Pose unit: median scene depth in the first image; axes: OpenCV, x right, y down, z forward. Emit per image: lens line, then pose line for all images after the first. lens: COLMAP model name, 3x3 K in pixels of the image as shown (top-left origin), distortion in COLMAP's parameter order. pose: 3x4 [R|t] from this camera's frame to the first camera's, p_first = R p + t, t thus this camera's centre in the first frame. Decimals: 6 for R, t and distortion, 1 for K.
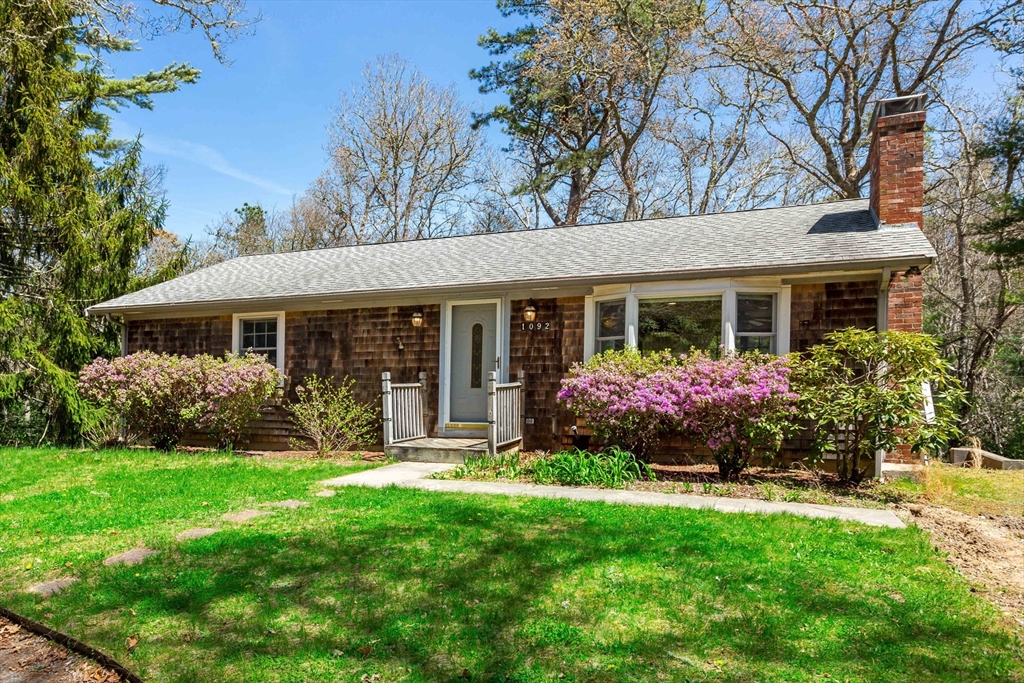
lens RADIAL K [[667.9, 0, 422.9], [0, 667.9, 377.3], [0, 0, 1]] dist [-0.003132, -0.001553]
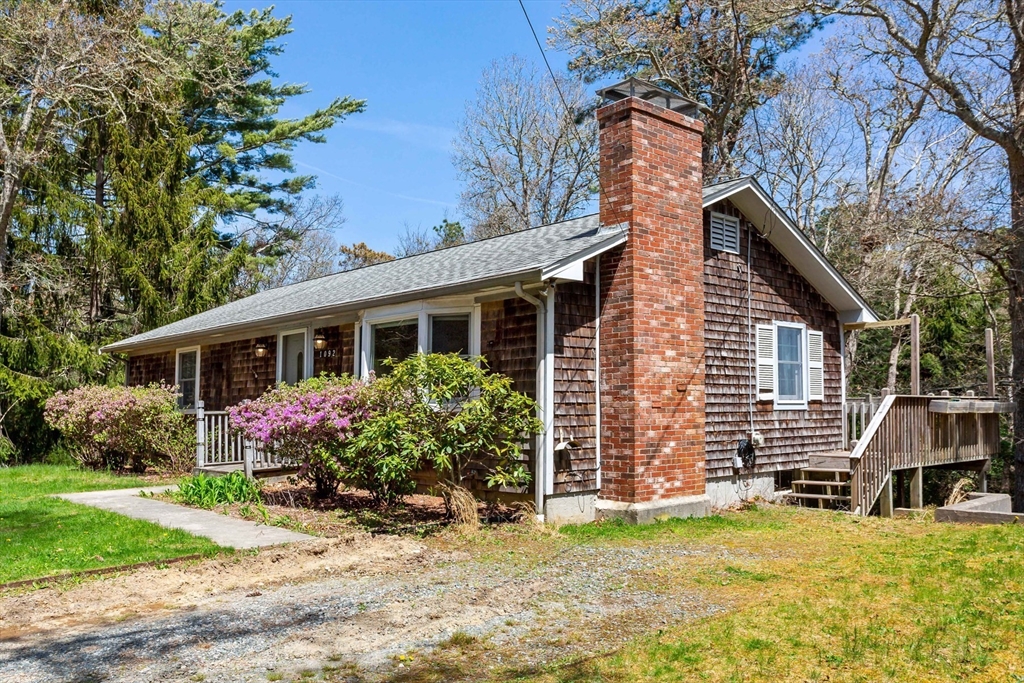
lens RADIAL K [[792.5, 0, 512.0], [0, 792.5, 341.5], [0, 0, 1]] dist [0.008536, 0.003802]
pose [[0.919566, -0.041628, -0.390723, 0.862650], [0.014276, 0.997255, -0.072649, -0.002813], [0.392675, 0.061228, 0.917637, -0.001799]]
